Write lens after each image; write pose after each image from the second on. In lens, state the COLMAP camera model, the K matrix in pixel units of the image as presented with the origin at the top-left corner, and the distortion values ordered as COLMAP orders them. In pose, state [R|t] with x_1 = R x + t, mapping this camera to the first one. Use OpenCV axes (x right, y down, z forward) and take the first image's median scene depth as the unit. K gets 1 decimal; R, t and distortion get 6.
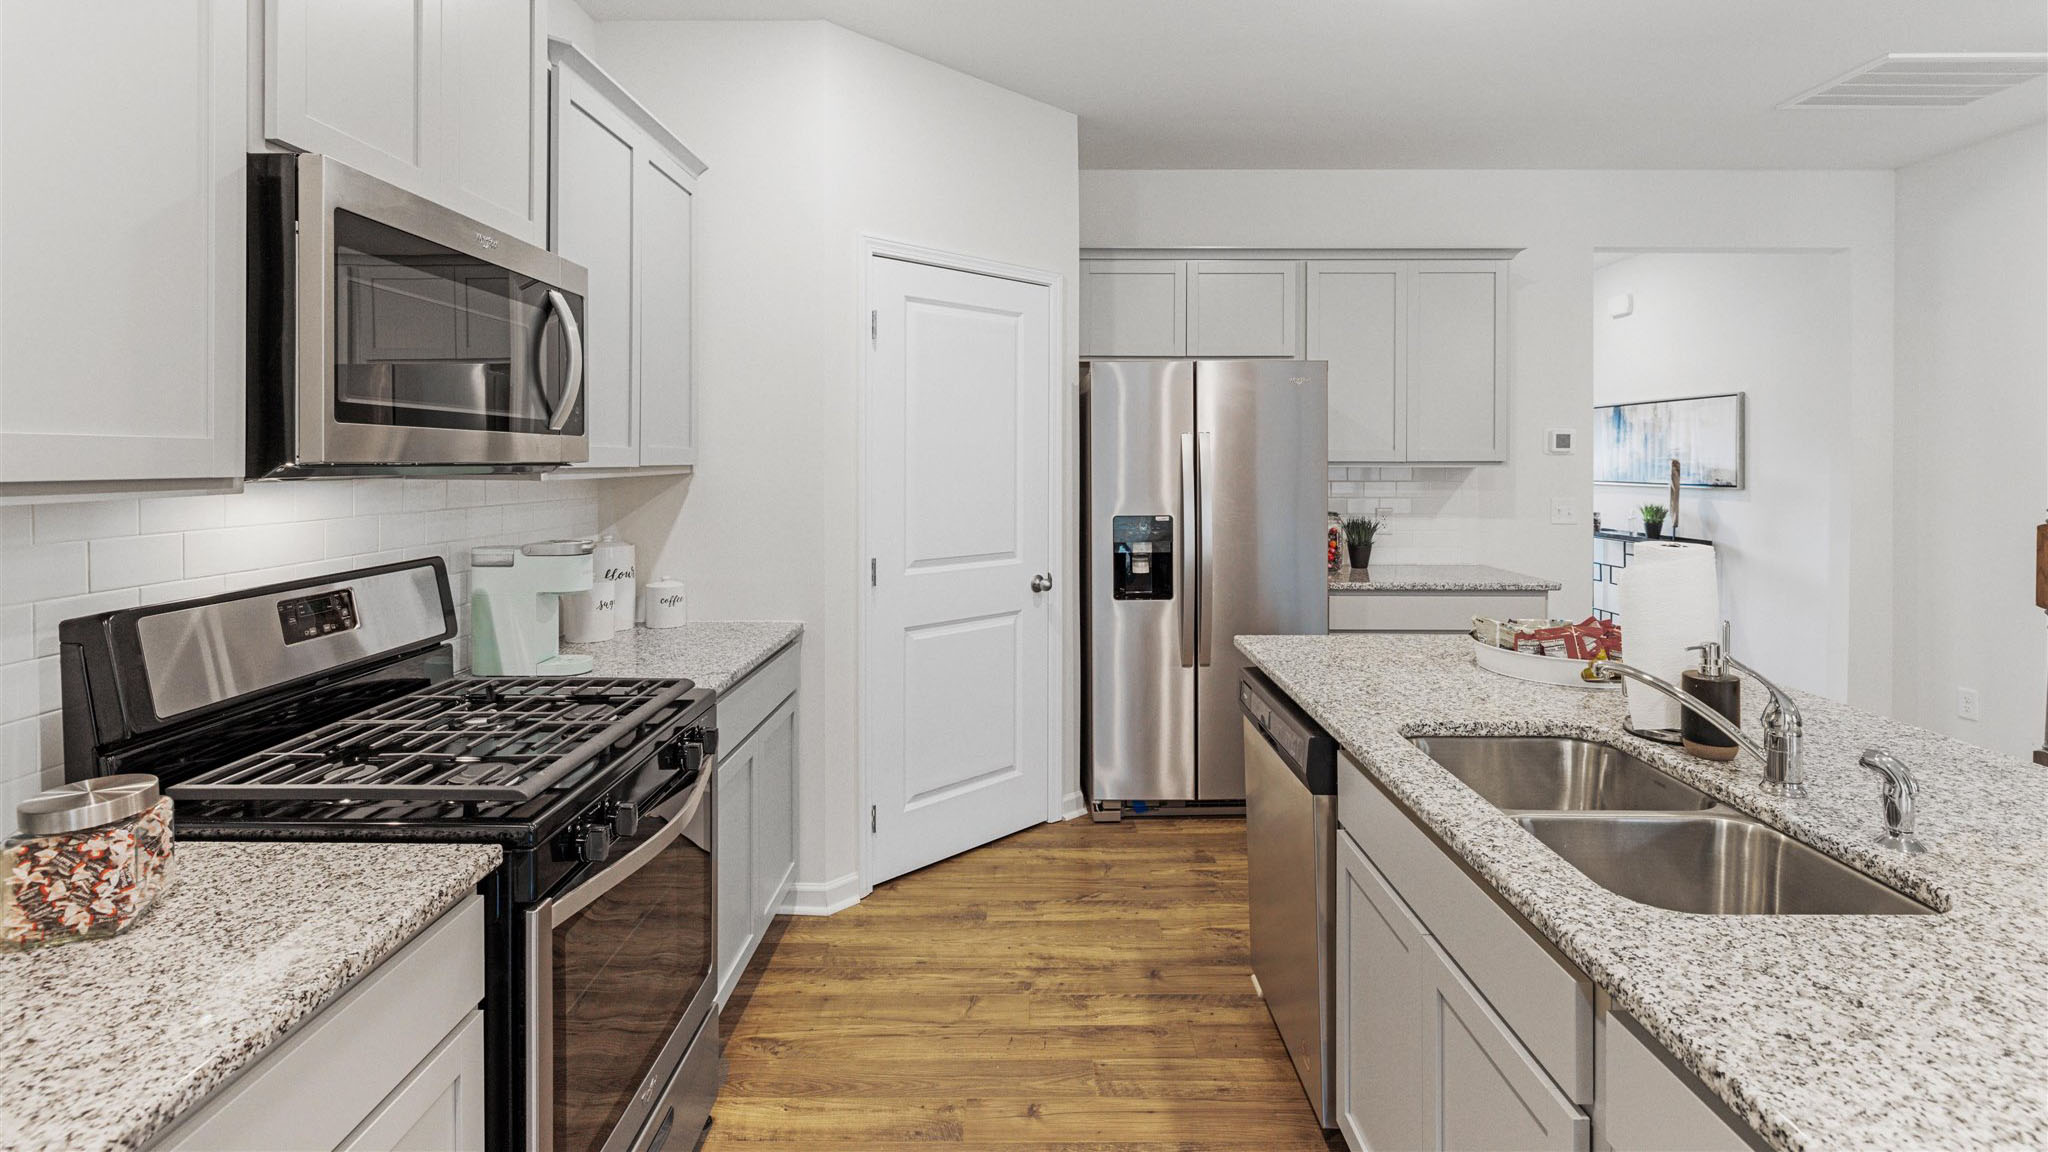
lens RADIAL K [[921.4, 0, 1016.5], [0, 921.4, 458.4], [0, 0, 1]] dist [0.000007, -0.000253]
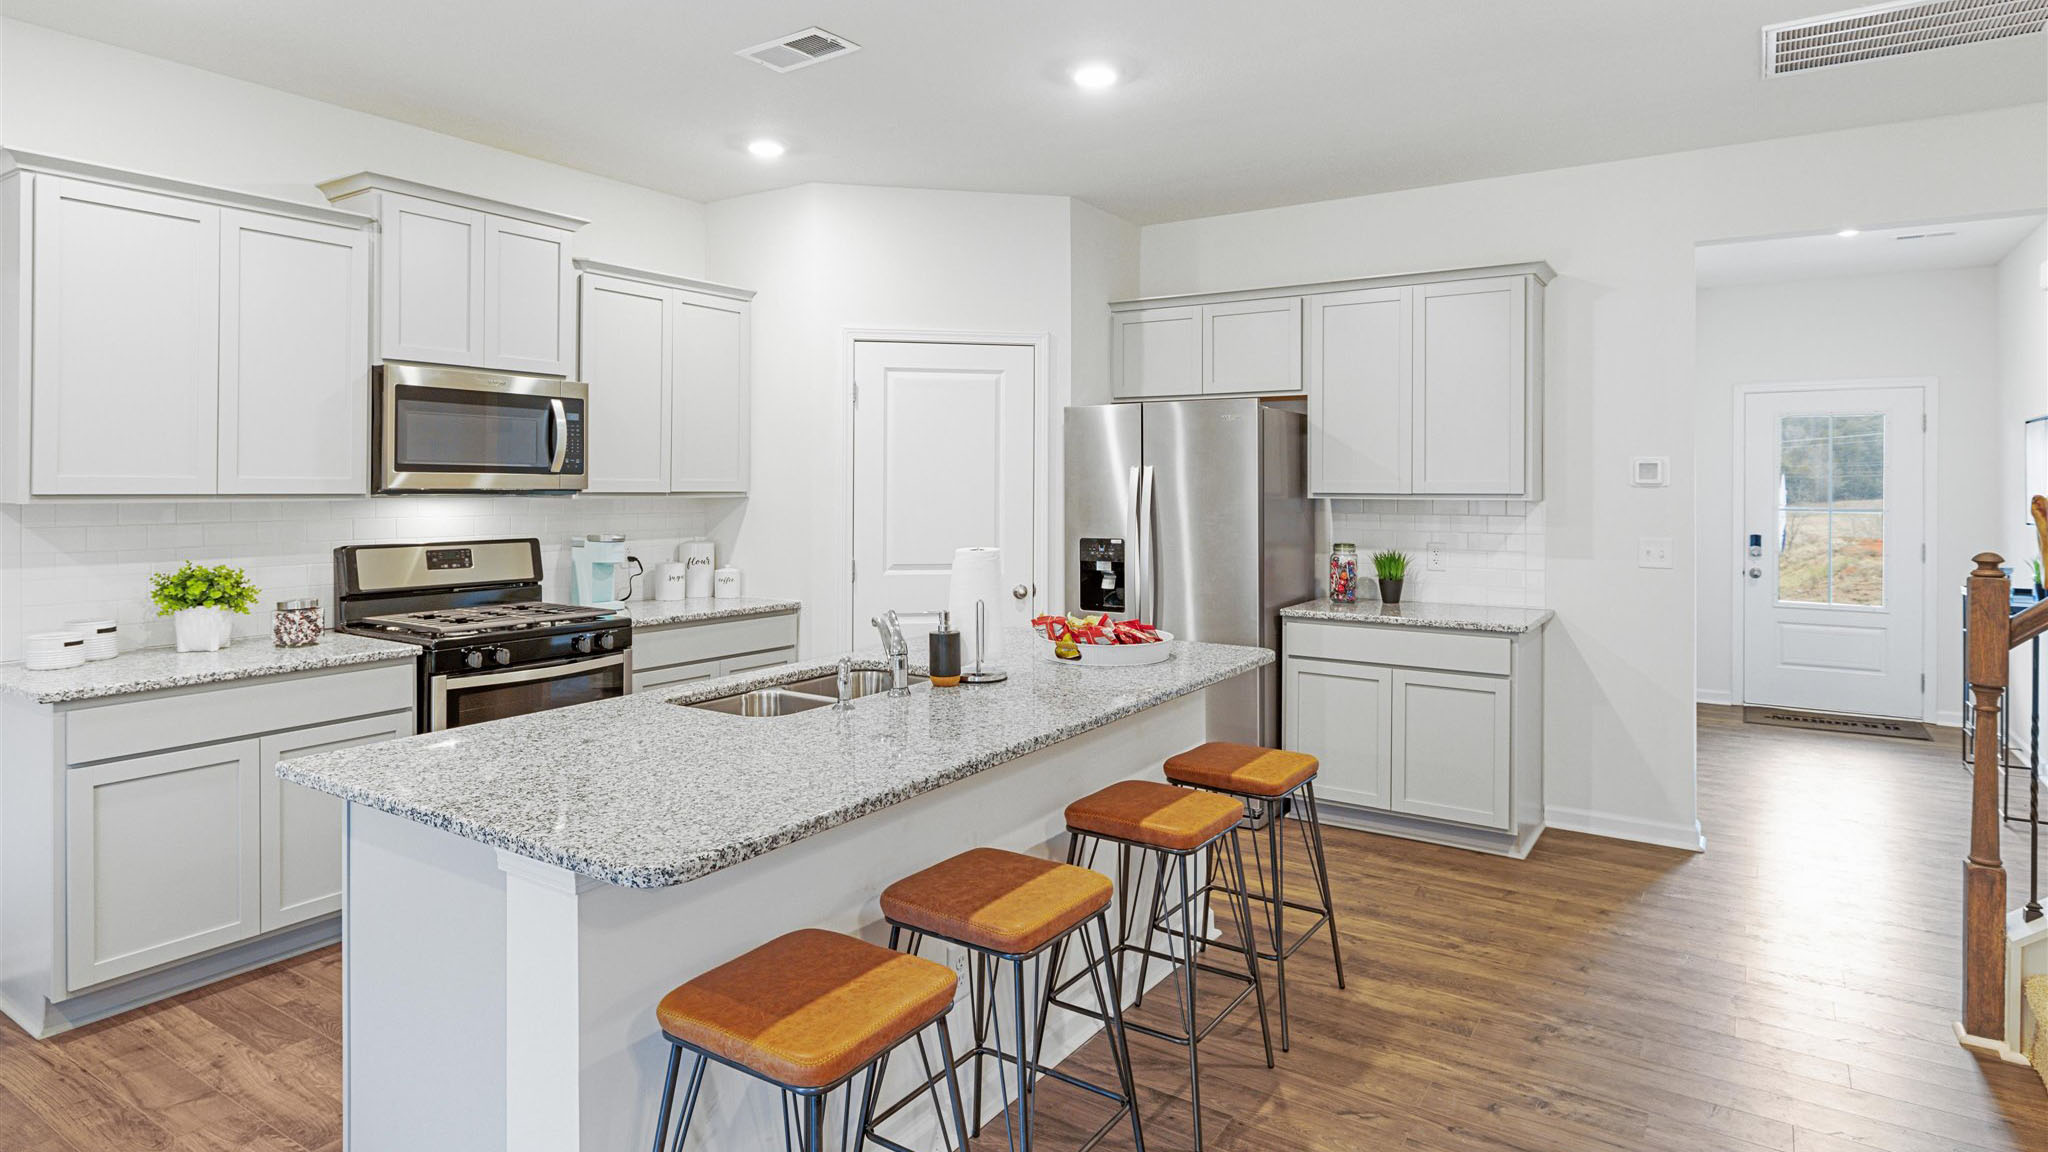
lens RADIAL K [[1034.5, 0, 1026.0], [0, 1034.5, 490.8], [0, 0, 1]] dist [-0.012577, -0.000234]
pose [[0.852418, 0.004608, -0.522841, 0.835165], [-0.003562, 0.999989, 0.003005, -0.001147], [0.522850, -0.000699, 0.852425, -0.178881]]
